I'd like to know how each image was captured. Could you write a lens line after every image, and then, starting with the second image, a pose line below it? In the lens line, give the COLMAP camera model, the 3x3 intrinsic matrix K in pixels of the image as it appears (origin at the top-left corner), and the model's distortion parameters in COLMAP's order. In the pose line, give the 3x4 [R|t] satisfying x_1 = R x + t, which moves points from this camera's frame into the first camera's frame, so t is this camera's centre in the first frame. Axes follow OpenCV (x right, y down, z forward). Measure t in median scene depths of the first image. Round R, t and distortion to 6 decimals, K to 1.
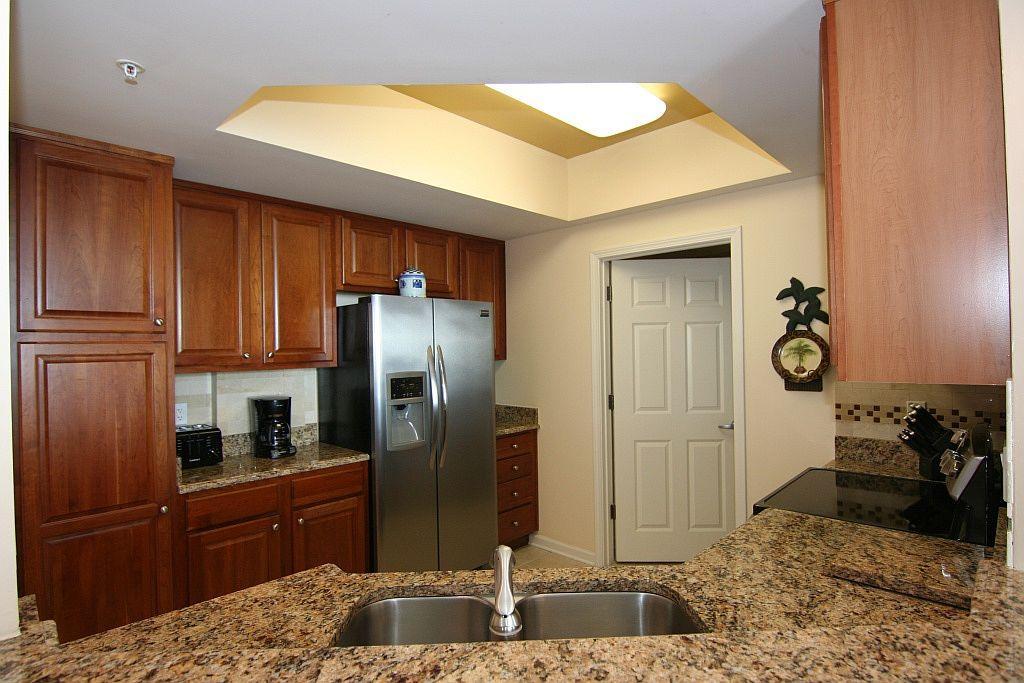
lens RADIAL K [[524.8, 0, 509.9], [0, 524.8, 345.5], [0, 0, 1]] dist [-0.008808, -0.002698]
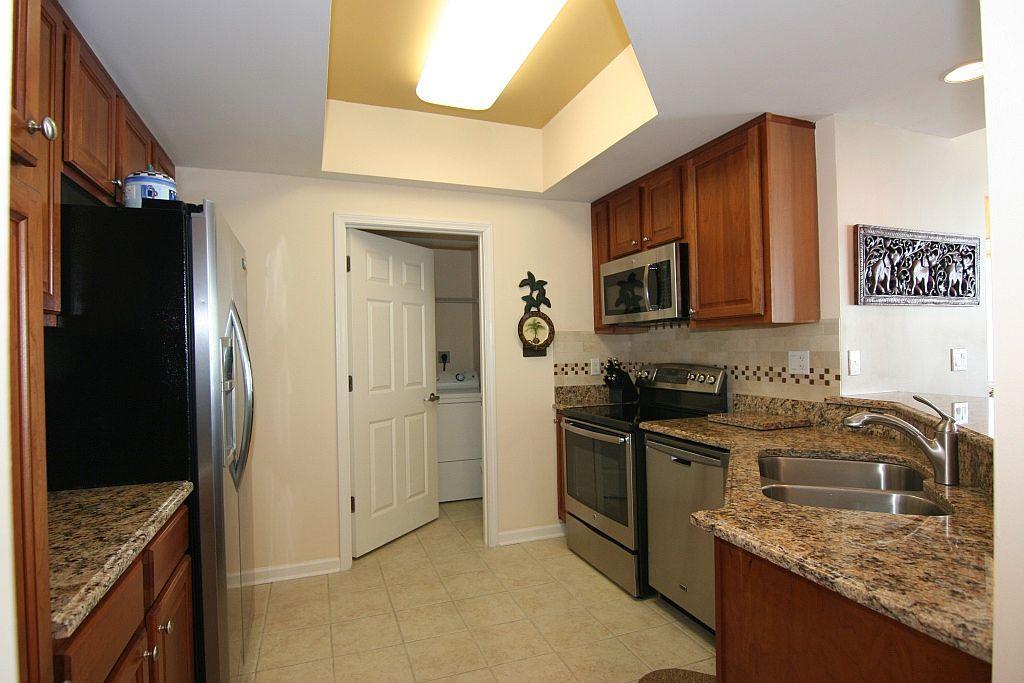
lens RADIAL K [[524.8, 0, 510.2], [0, 524.8, 341.1], [0, 0, 1]] dist [-0.008808, -0.002698]
pose [[0.422473, 0.020006, 0.906155, -0.694256], [0.009517, 0.999603, -0.026506, 0.083300], [-0.906325, 0.019822, 0.422115, 0.496178]]
